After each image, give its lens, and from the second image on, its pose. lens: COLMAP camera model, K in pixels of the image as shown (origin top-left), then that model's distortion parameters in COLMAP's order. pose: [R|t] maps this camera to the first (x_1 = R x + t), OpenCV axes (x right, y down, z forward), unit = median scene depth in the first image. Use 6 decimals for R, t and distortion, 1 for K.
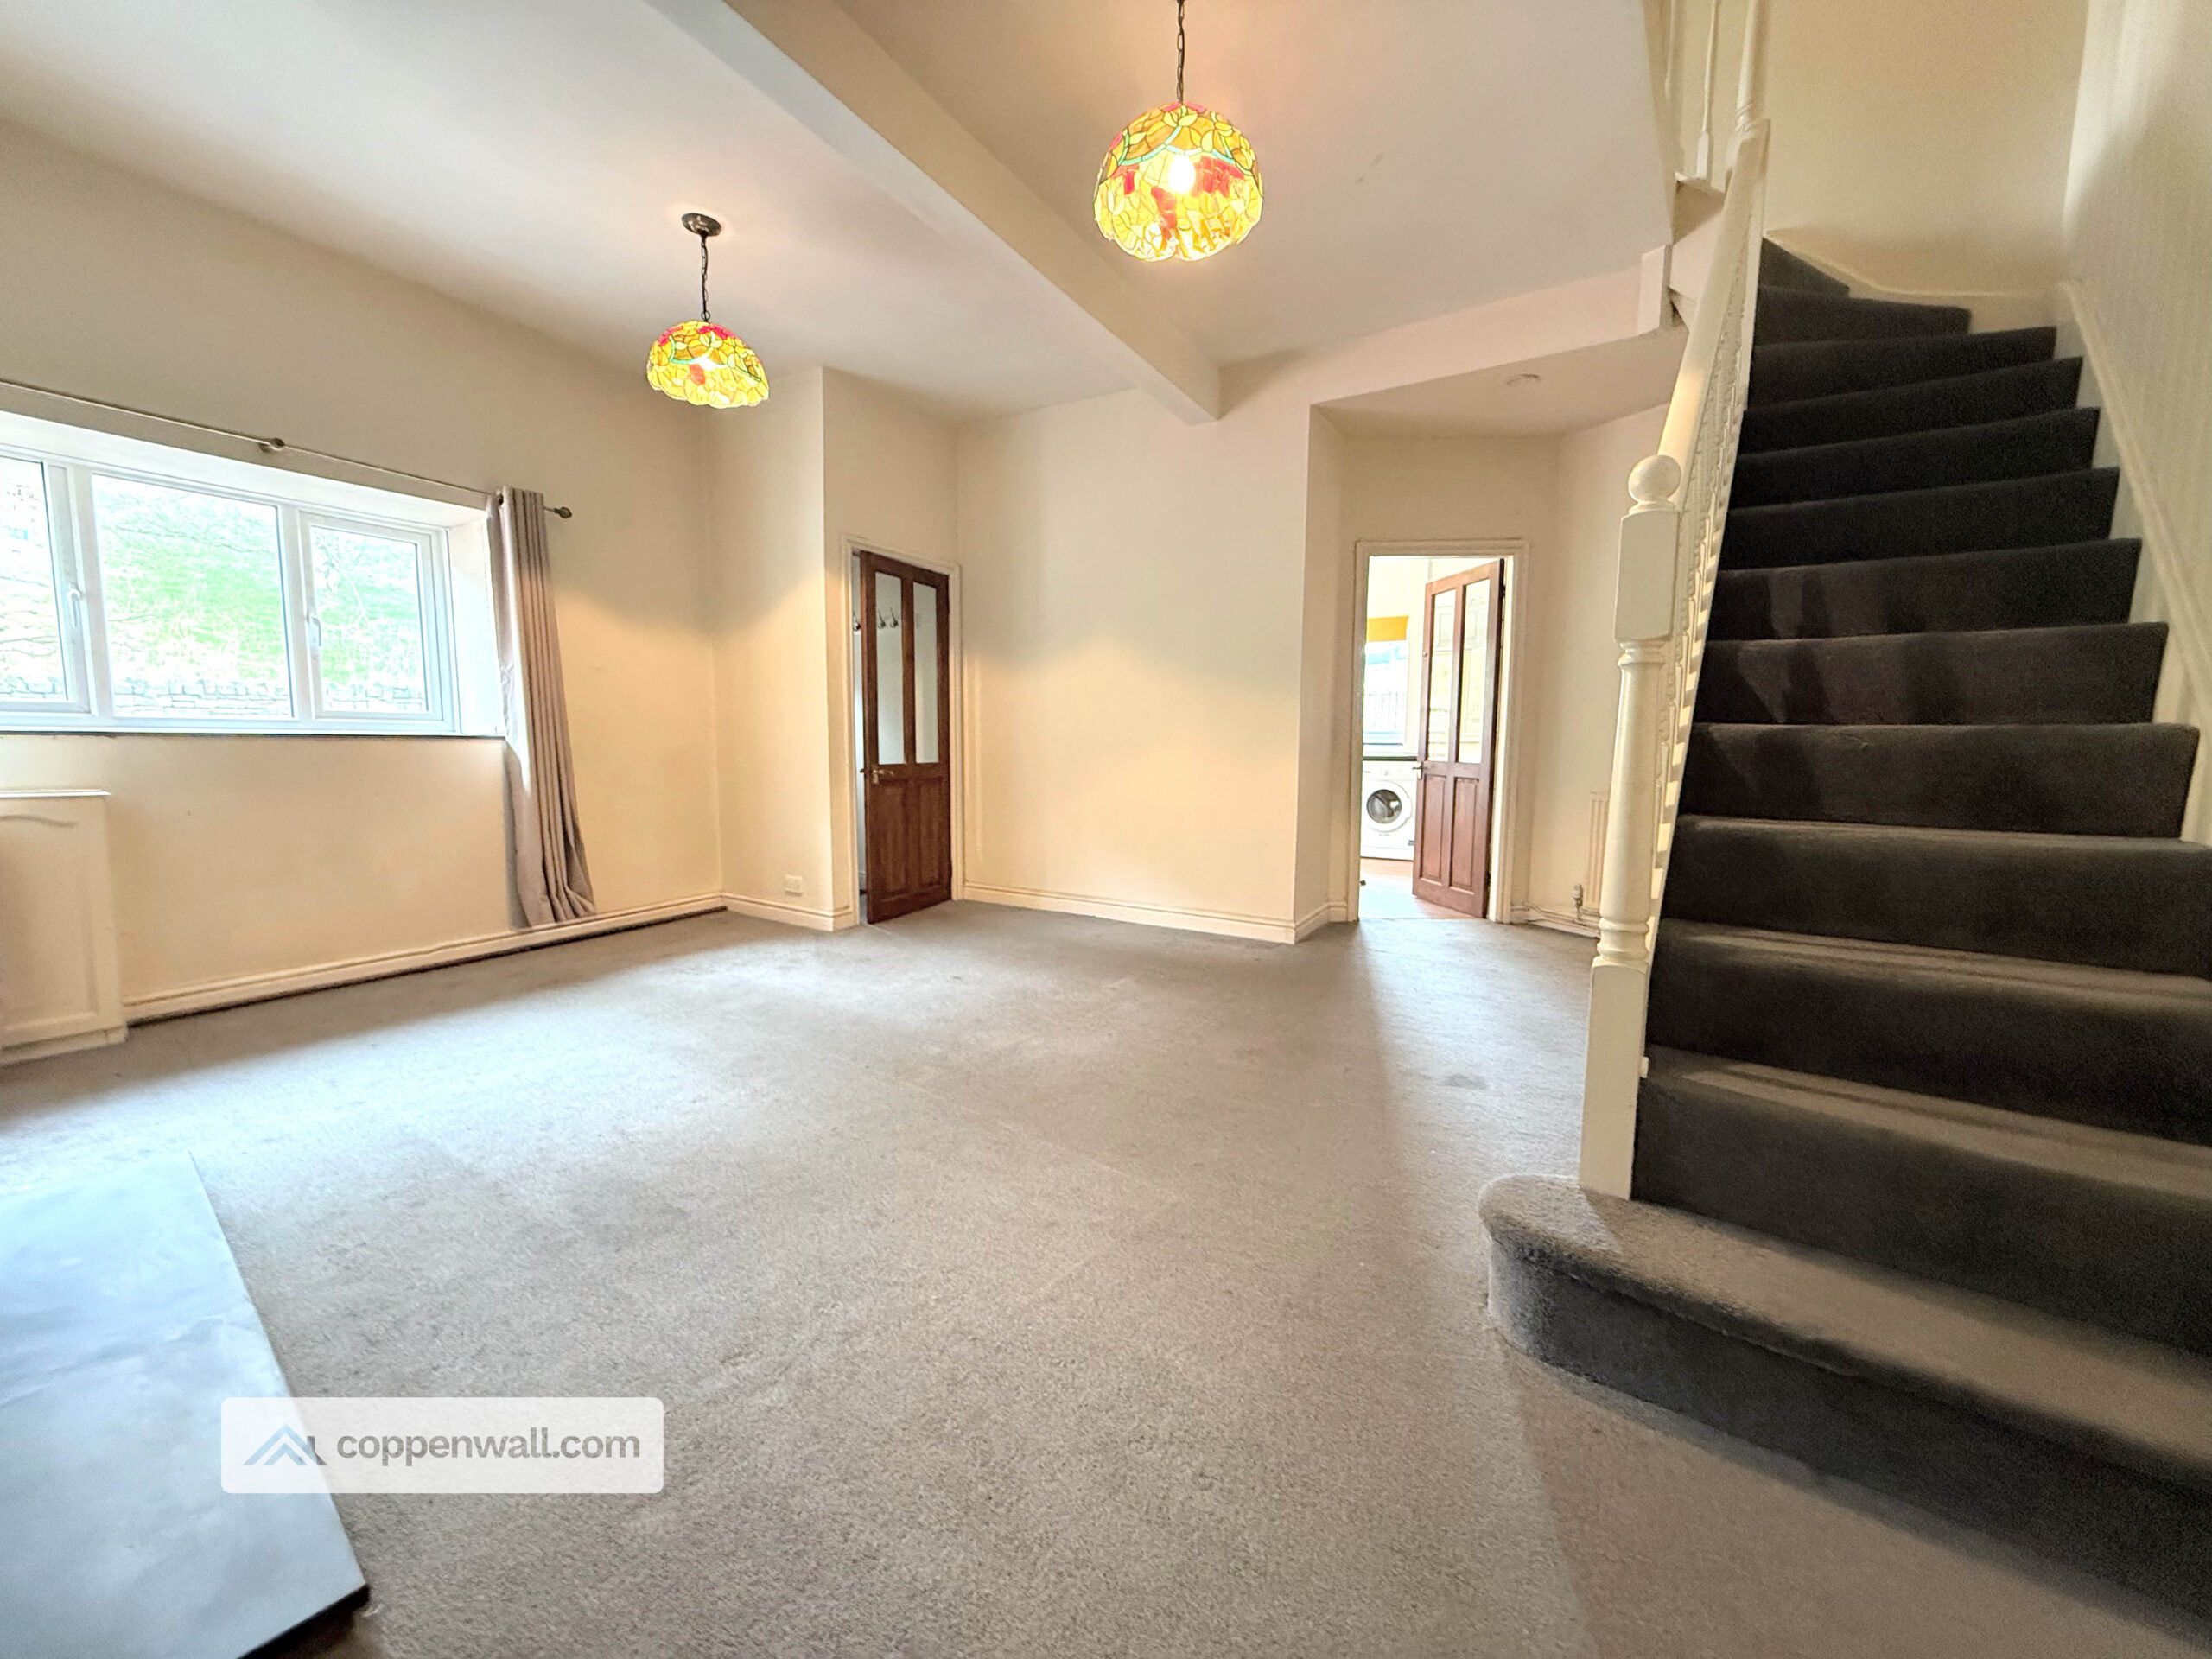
lens RADIAL K [[879.8, 0, 1106.0], [0, 879.8, 829.5], [0, 0, 1]] dist [-0.000048, 0.000151]
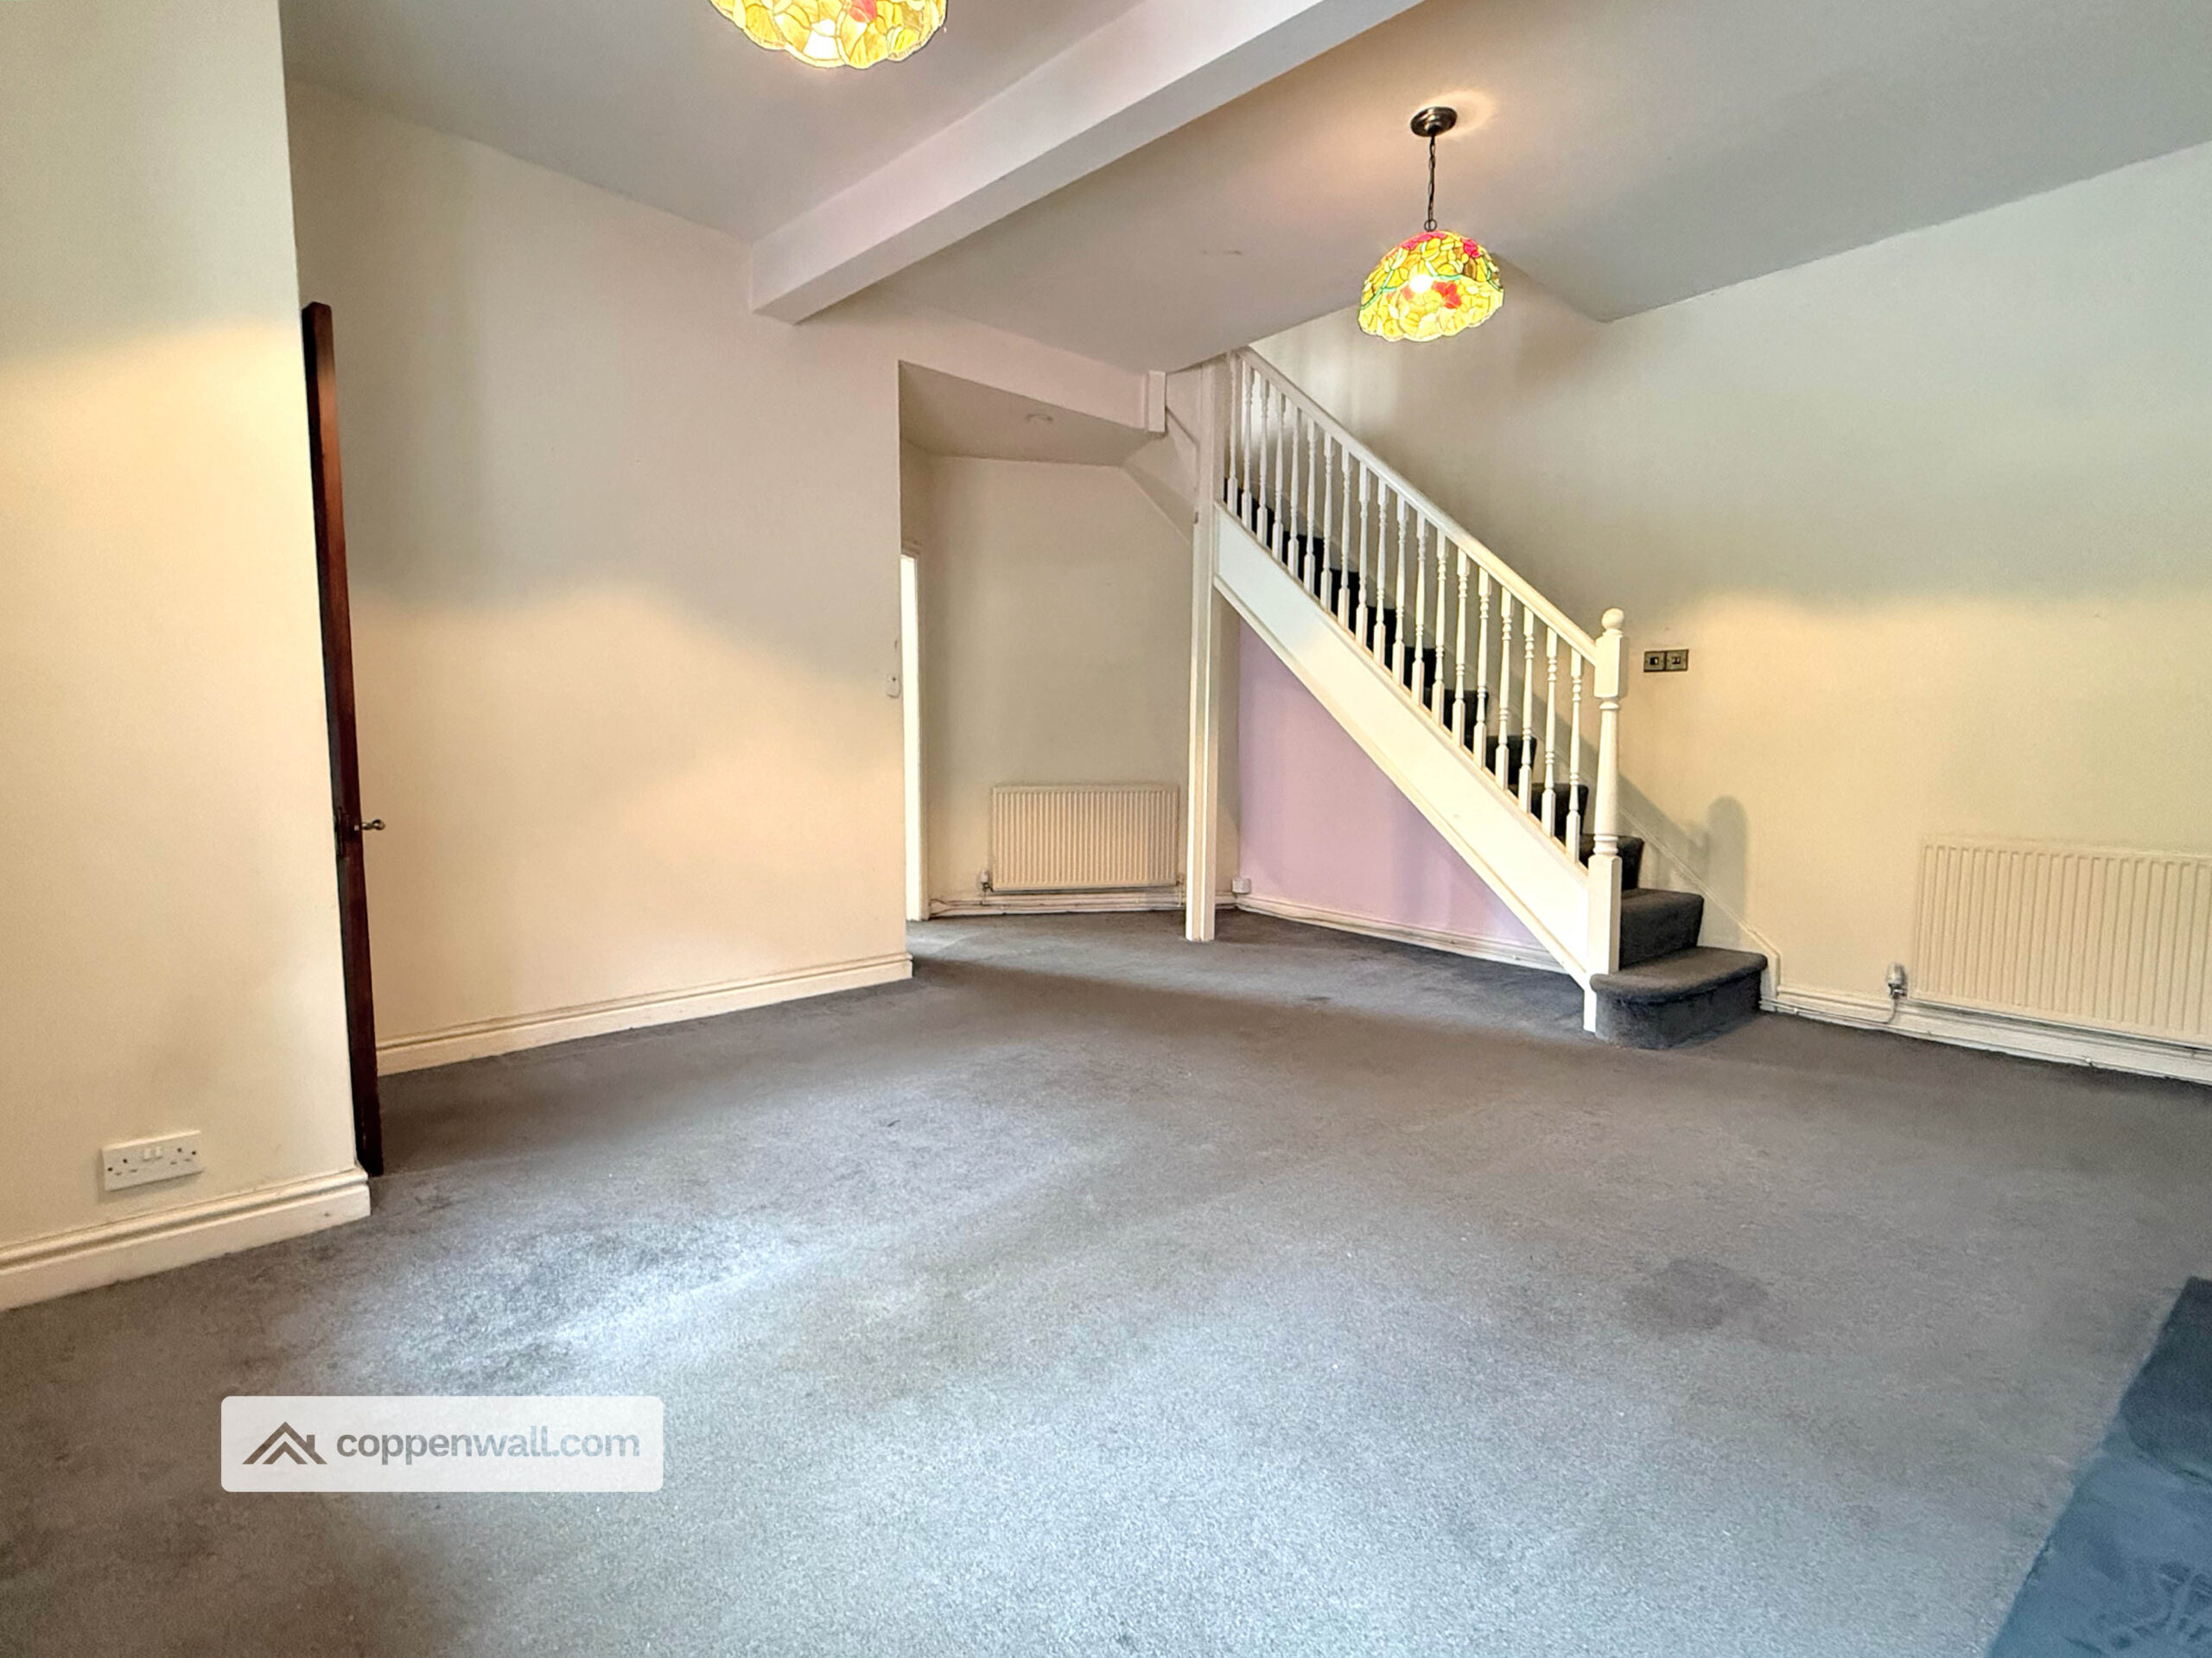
lens RADIAL K [[1022.1, 0, 1106.0], [0, 1022.1, 829.0], [0, 0, 1]] dist [-0.000861, -0.000222]
pose [[0.247786, -0.092742, 0.964366, -0.737576], [0.098694, 0.992645, 0.070103, -0.070759], [-0.963775, 0.077807, 0.255117, 0.575507]]
